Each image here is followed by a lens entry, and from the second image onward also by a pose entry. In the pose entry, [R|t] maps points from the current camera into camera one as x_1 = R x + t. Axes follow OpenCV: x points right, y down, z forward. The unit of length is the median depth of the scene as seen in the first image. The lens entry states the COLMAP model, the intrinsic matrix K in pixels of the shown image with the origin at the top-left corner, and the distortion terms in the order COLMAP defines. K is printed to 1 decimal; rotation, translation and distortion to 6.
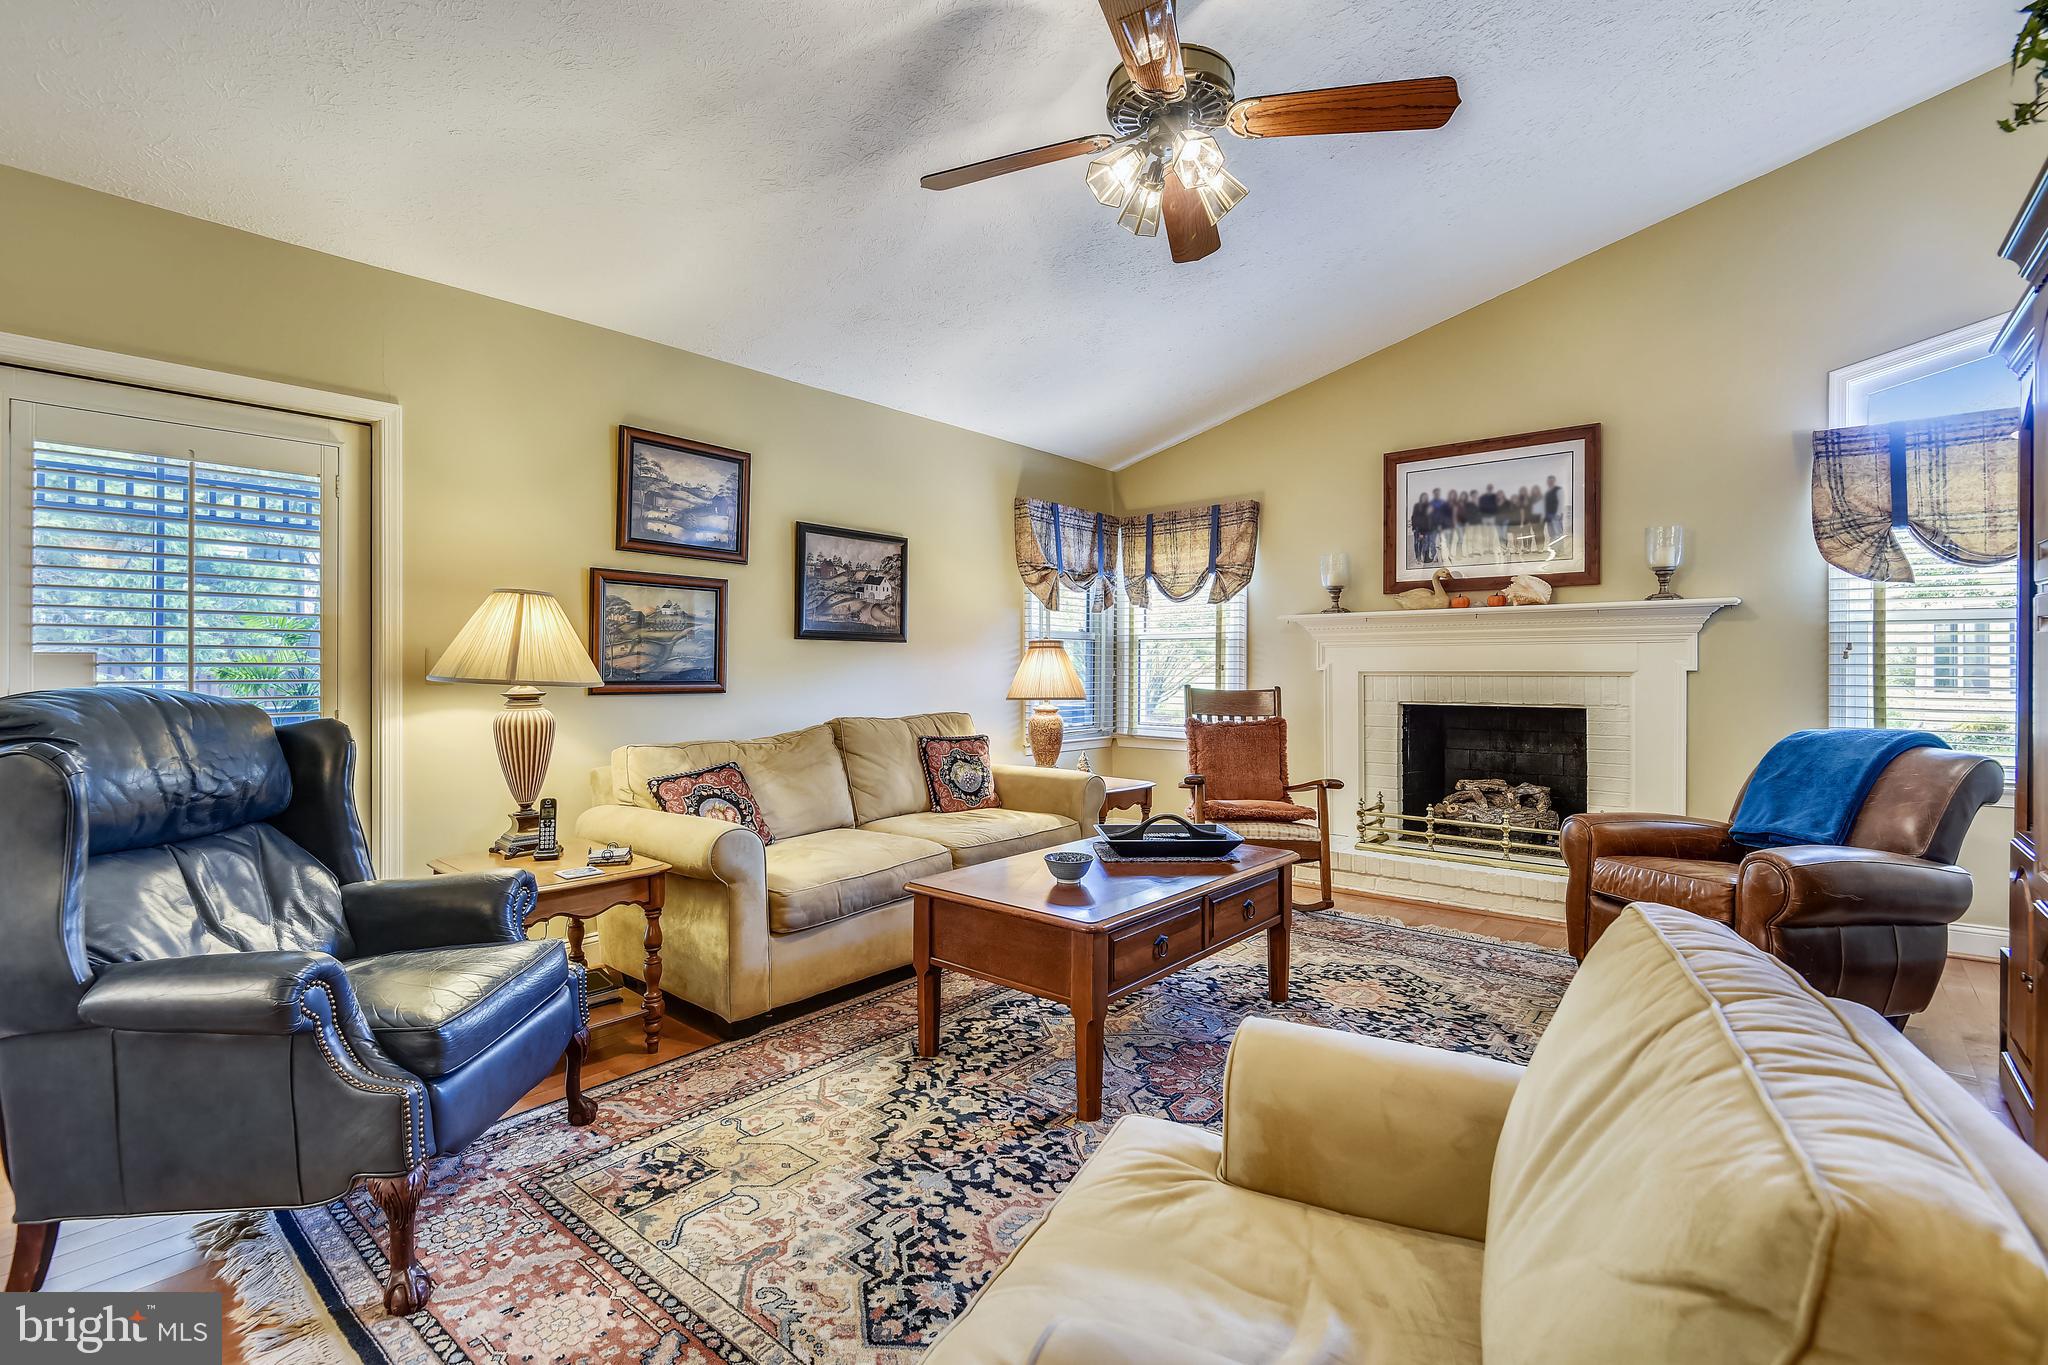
lens RADIAL K [[941.6, 0, 1011.6], [0, 941.6, 679.4], [0, 0, 1]] dist [0.015460, -0.007834]
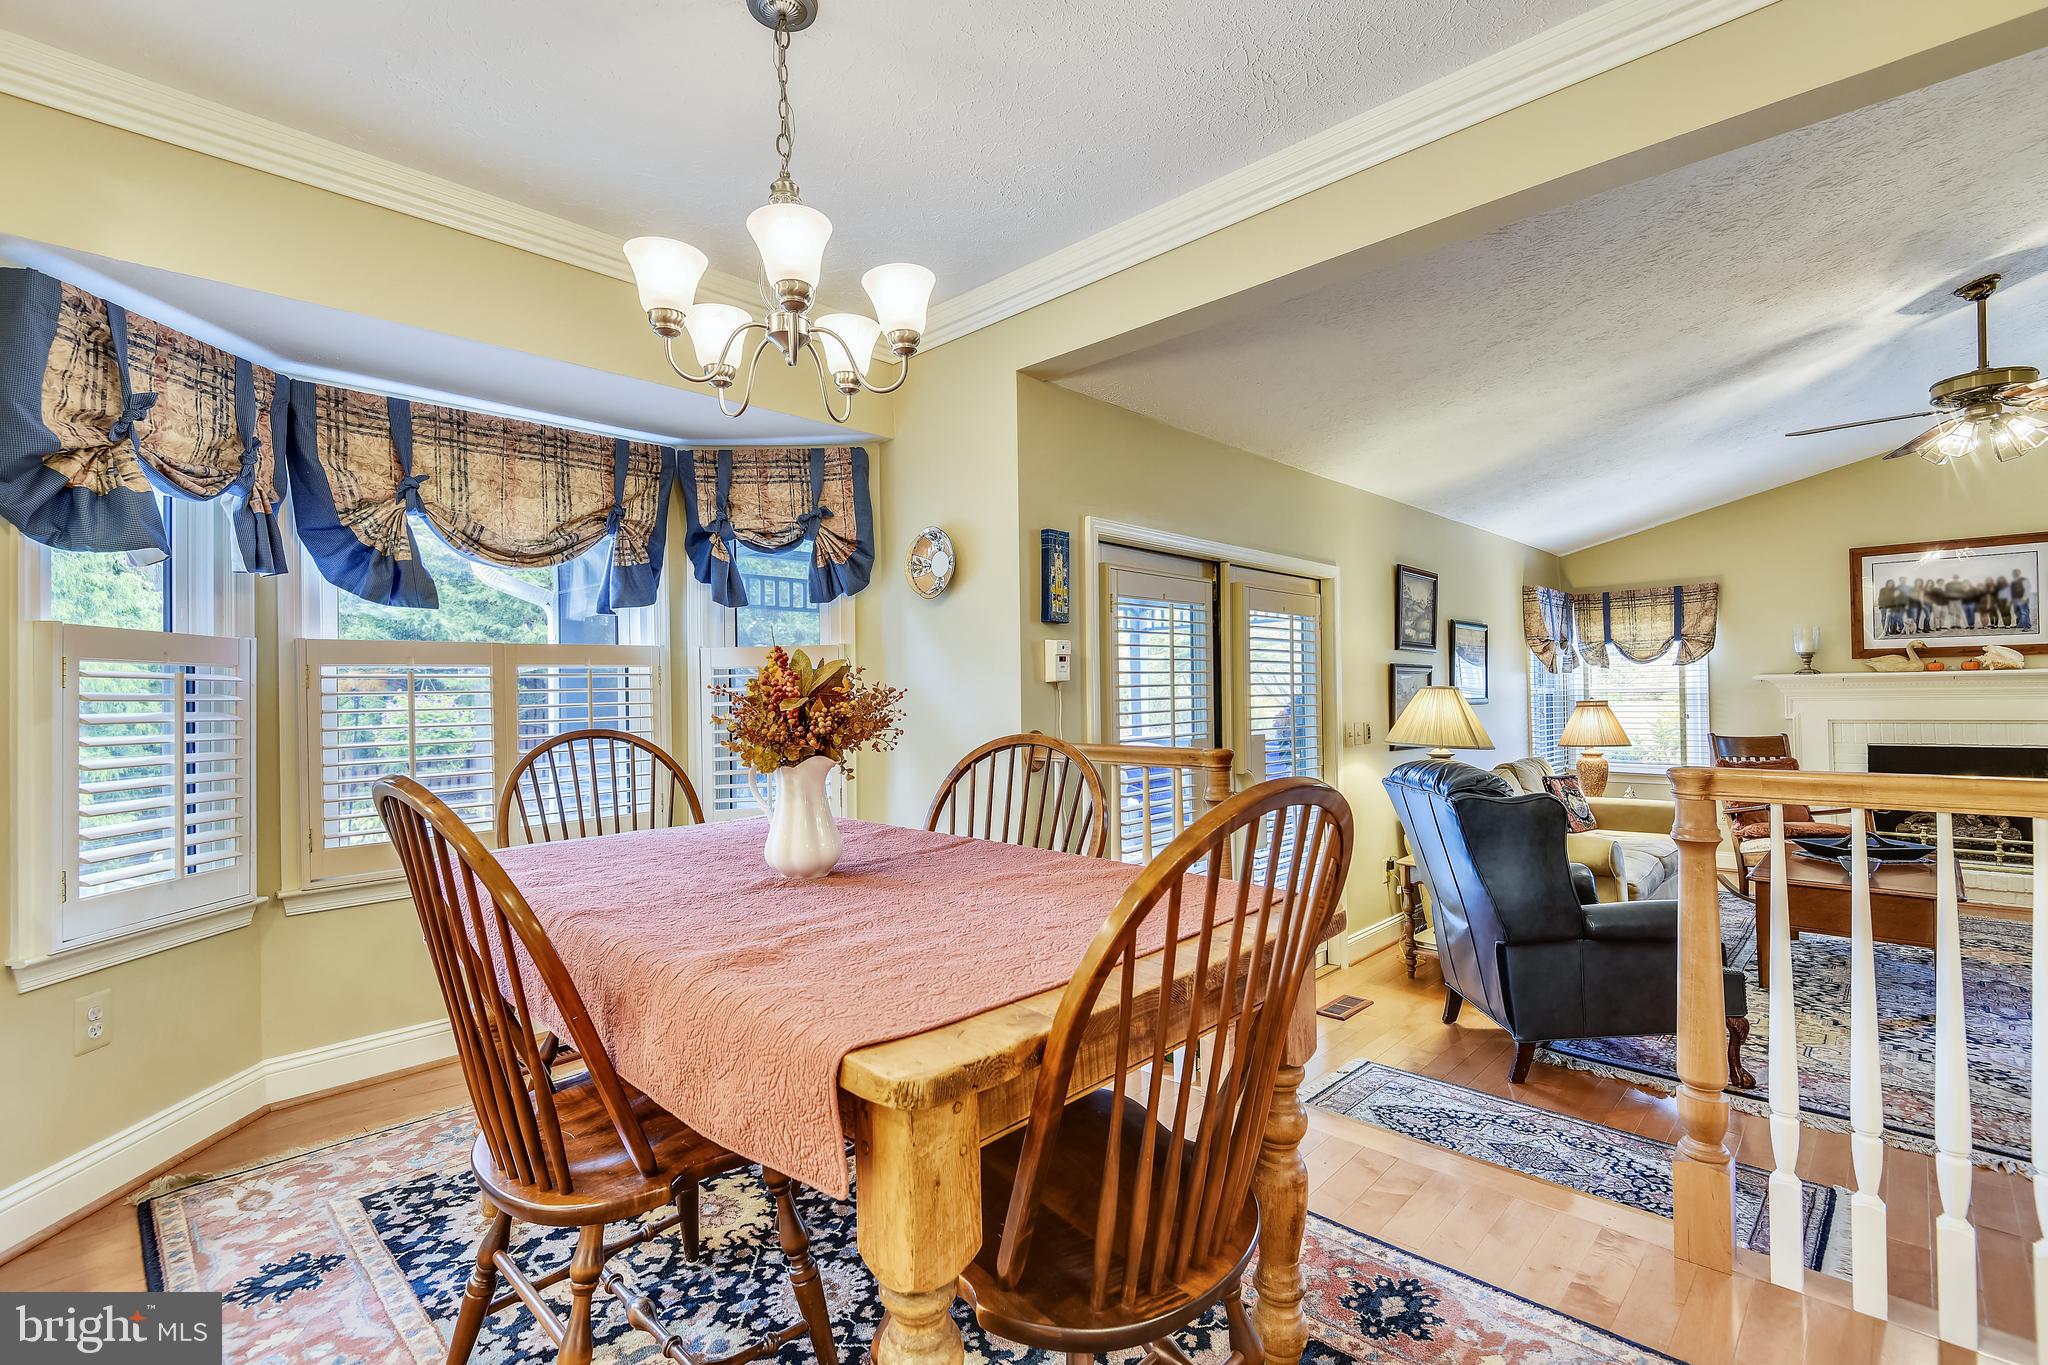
lens RADIAL K [[941.6, 0, 1026.5], [0, 941.6, 691.0], [0, 0, 1]] dist [0.015460, -0.007834]
pose [[0.998525, -0.016067, -0.051870, -0.652704], [0.015248, 0.999753, -0.016150, -0.043258], [0.052117, 0.015335, 0.998523, -0.334198]]
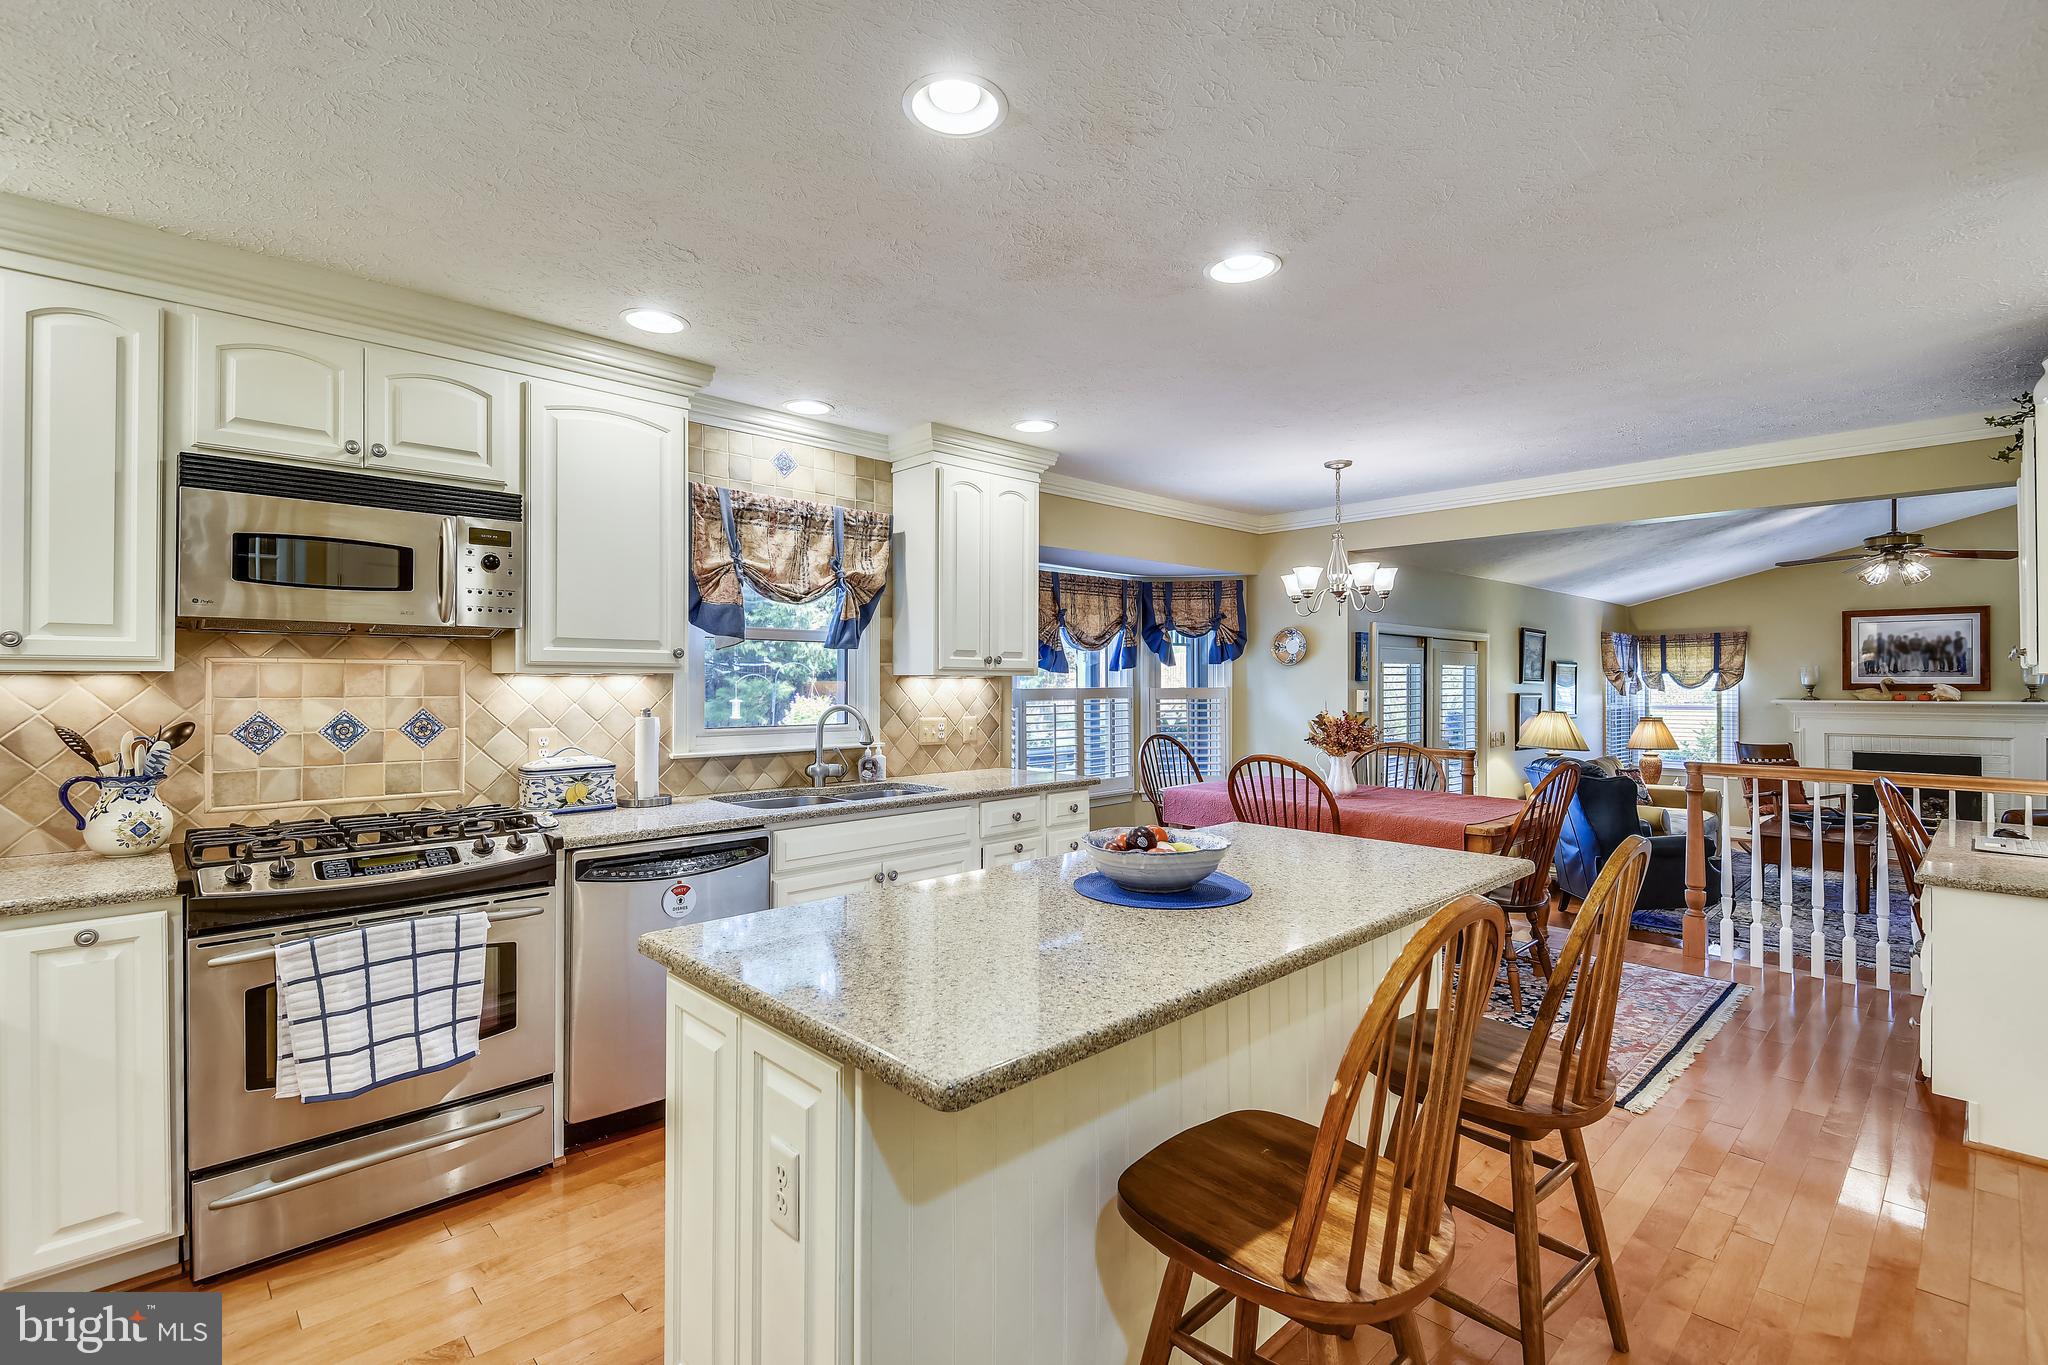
lens RADIAL K [[941.6, 0, 1027.7], [0, 941.6, 686.3], [0, 0, 1]] dist [0.015460, -0.007834]
pose [[0.995509, -0.000199, -0.094665, -0.969993], [-0.000557, 0.999968, -0.007959, -0.081831], [0.094663, 0.007976, 0.995477, -0.929908]]
